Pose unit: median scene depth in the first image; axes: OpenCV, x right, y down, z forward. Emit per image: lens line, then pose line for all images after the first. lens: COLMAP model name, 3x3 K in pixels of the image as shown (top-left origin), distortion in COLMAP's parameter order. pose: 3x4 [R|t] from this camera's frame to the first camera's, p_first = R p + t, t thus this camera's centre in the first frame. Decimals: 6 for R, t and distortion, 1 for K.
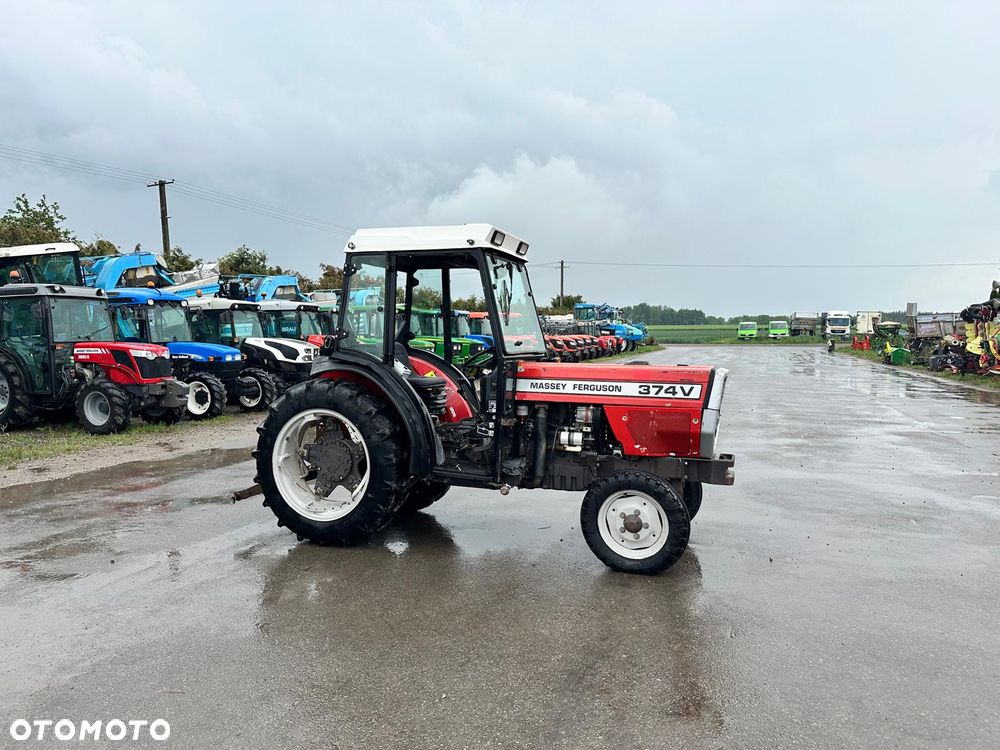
lens RADIAL K [[703.4, 0, 500.0], [0, 703.4, 375.0], [0, 0, 1]] dist [0.150257, -0.224359]
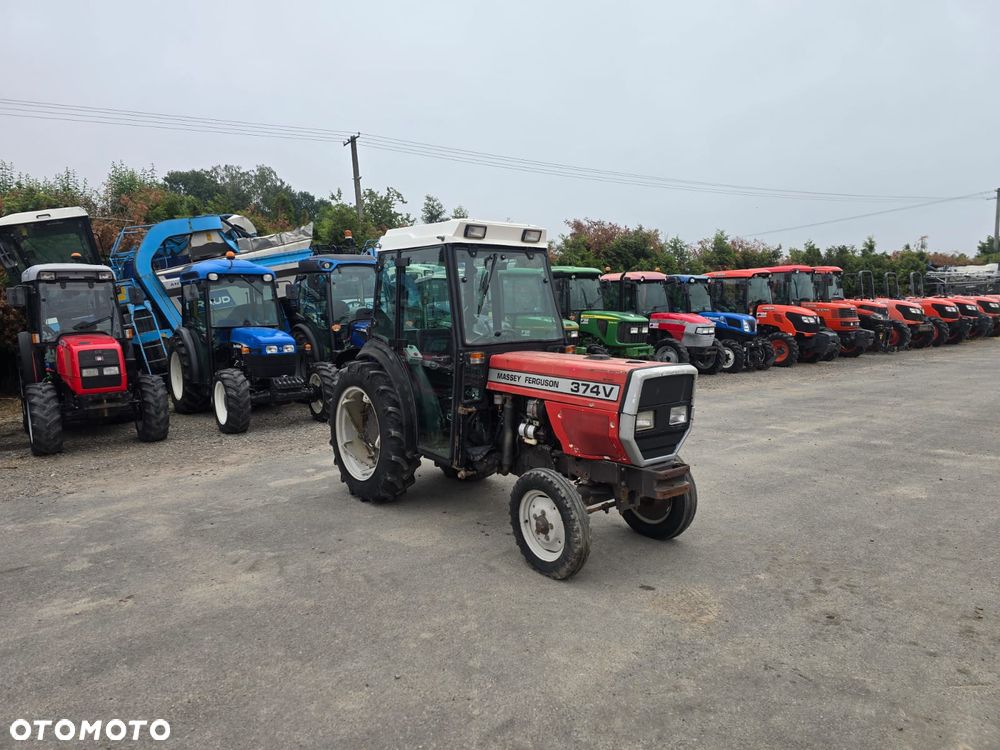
lens RADIAL K [[668.7, 0, 495.0], [0, 668.7, 375.7], [0, 0, 1]] dist [0.094133, -0.097460]
pose [[0.850360, 0.043999, -0.524358, 0.548300], [-0.008883, 0.997556, 0.069299, -0.052414], [0.526126, -0.054272, 0.848673, 0.176673]]
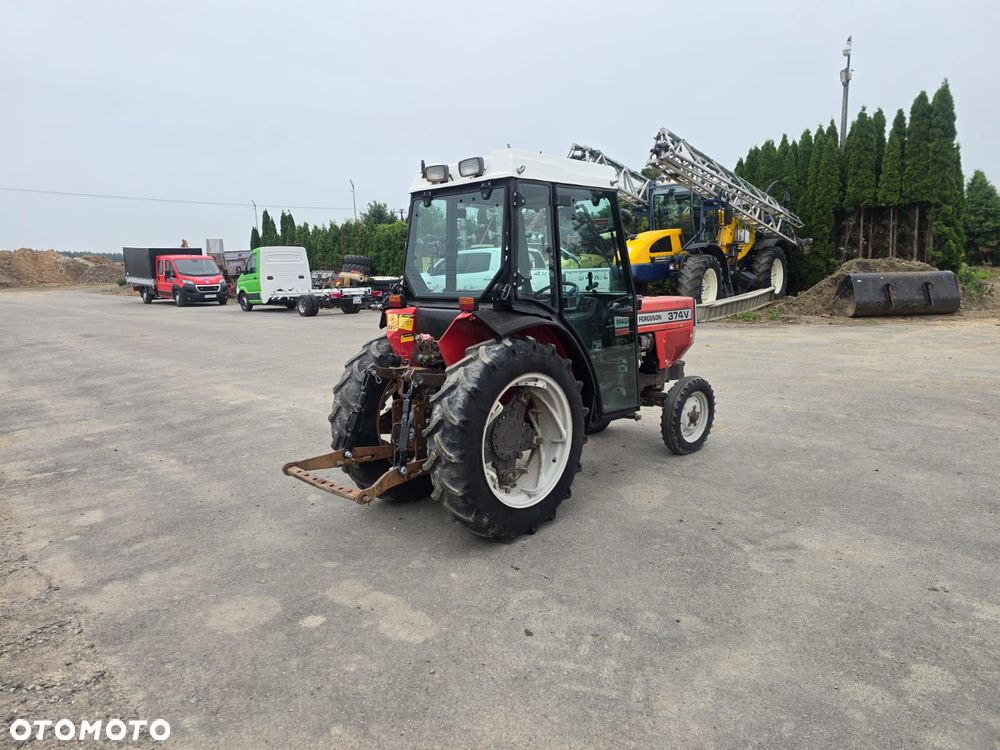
lens RADIAL K [[668.7, 0, 495.0], [0, 668.7, 375.7], [0, 0, 1]] dist [0.094133, -0.097460]
pose [[0.411670, -0.156359, 0.897819, -0.990464], [0.068607, 0.987693, 0.140553, -0.062822], [-0.908747, 0.003735, 0.417331, 0.735606]]
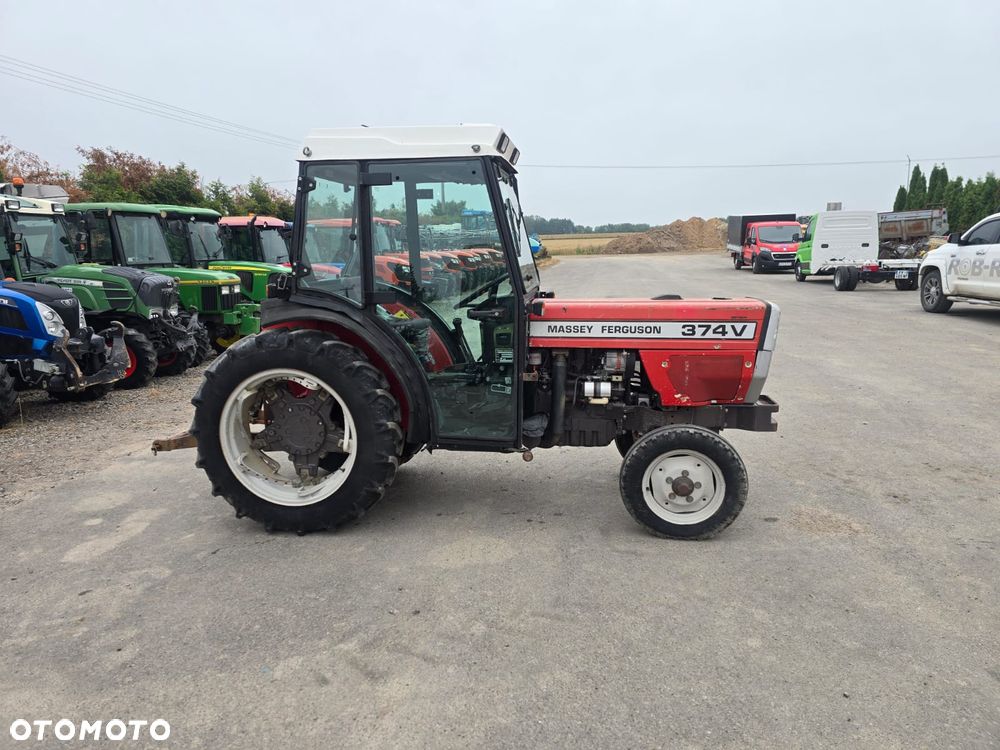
lens RADIAL K [[668.7, 0, 495.0], [0, 668.7, 375.7], [0, 0, 1]] dist [0.094133, -0.097460]
pose [[0.978205, -0.058603, 0.199199, -0.178506], [0.030255, 0.989335, 0.142481, -0.045195], [-0.205425, -0.133349, 0.969546, 0.239345]]
